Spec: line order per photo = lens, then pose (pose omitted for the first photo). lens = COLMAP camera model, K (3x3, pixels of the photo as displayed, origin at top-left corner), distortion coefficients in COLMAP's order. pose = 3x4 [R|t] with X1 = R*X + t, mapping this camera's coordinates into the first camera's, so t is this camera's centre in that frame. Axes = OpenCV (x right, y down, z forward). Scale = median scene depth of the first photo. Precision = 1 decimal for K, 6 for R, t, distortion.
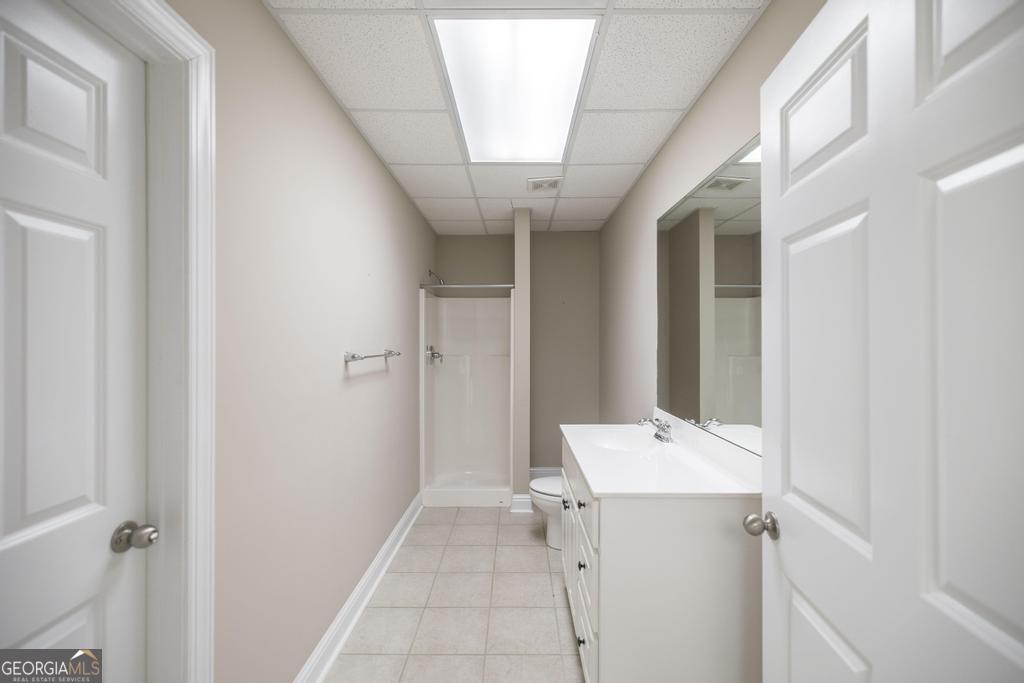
lens RADIAL K [[439.1, 0, 514.3], [0, 439.1, 343.2], [0, 0, 1]] dist [0.009314, 0.000143]
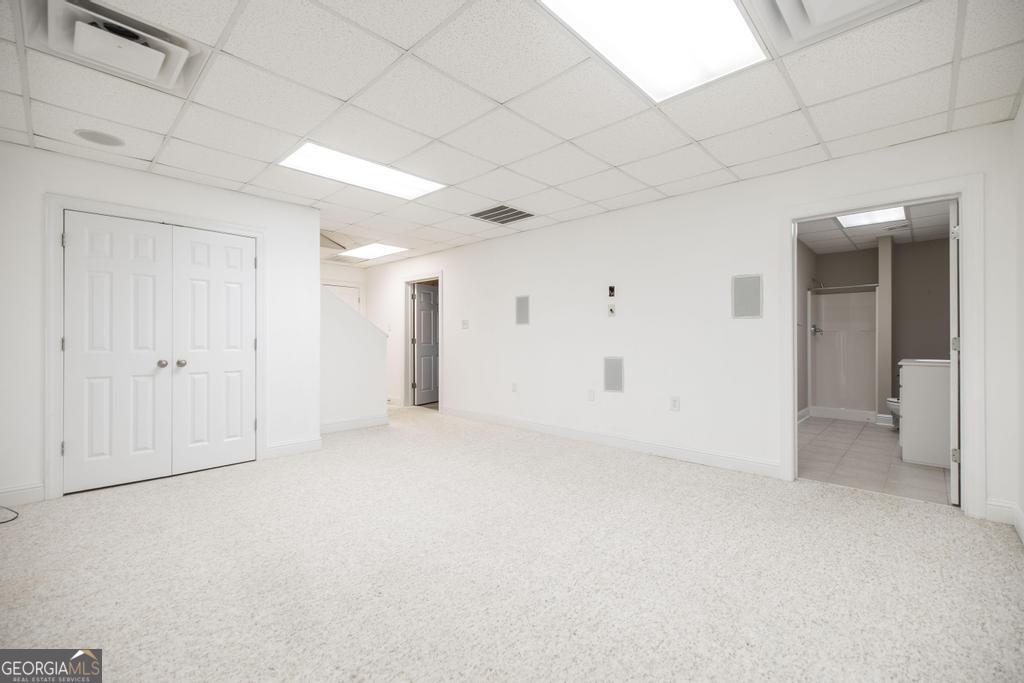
lens RADIAL K [[439.1, 0, 514.8], [0, 439.1, 341.5], [0, 0, 1]] dist [0.009314, 0.000143]
pose [[0.736340, -0.002879, -0.676606, 0.105523], [0.001114, 0.999995, -0.003044, 0.074809], [0.676611, 0.001488, 0.736339, -1.007664]]
